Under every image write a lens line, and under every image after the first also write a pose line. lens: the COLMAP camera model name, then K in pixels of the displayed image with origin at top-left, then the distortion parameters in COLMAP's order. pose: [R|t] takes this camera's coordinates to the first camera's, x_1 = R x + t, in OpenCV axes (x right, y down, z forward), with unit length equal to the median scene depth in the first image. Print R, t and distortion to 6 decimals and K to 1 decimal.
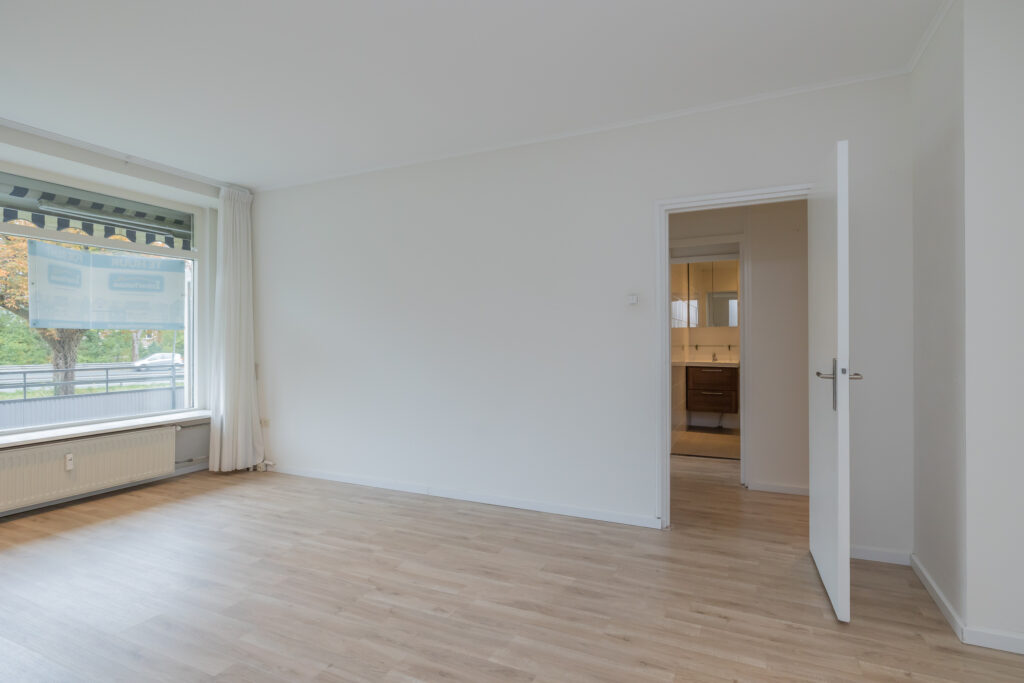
lens RADIAL K [[526.5, 0, 509.7], [0, 526.5, 342.1], [0, 0, 1]] dist [0.003976, 0.000587]
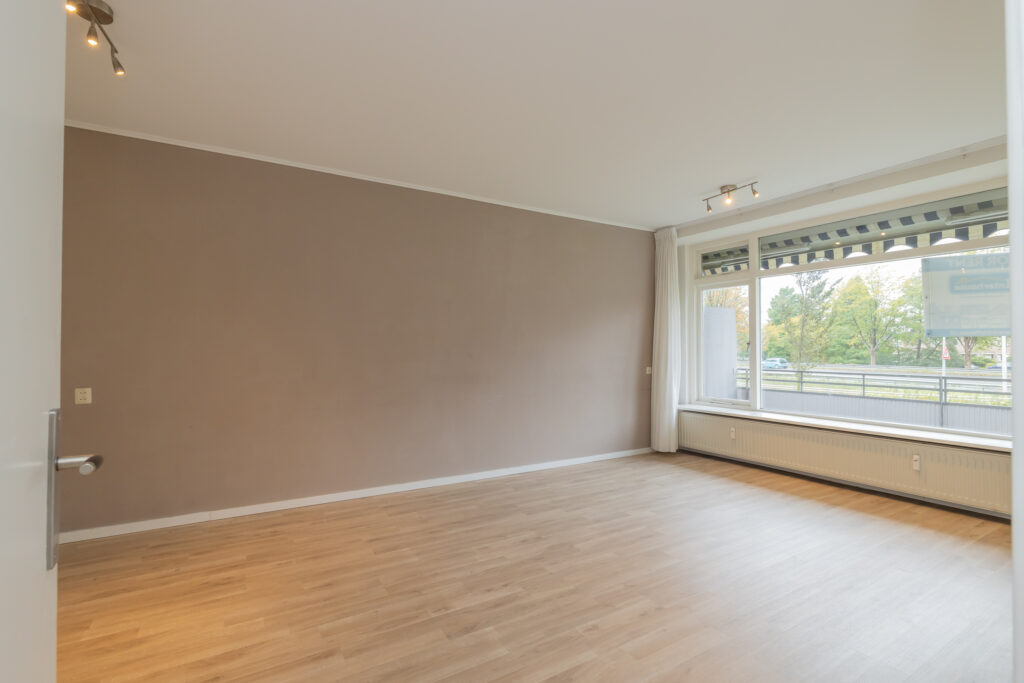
lens RADIAL K [[490.6, 0, 512.2], [0, 490.6, 340.6], [0, 0, 1]] dist [-0.004472, -0.001706]
pose [[-0.555980, -0.013391, -0.831088, 0.412886], [-0.004981, 0.999906, -0.012778, -0.002366], [0.831181, -0.002965, -0.555994, 0.811020]]
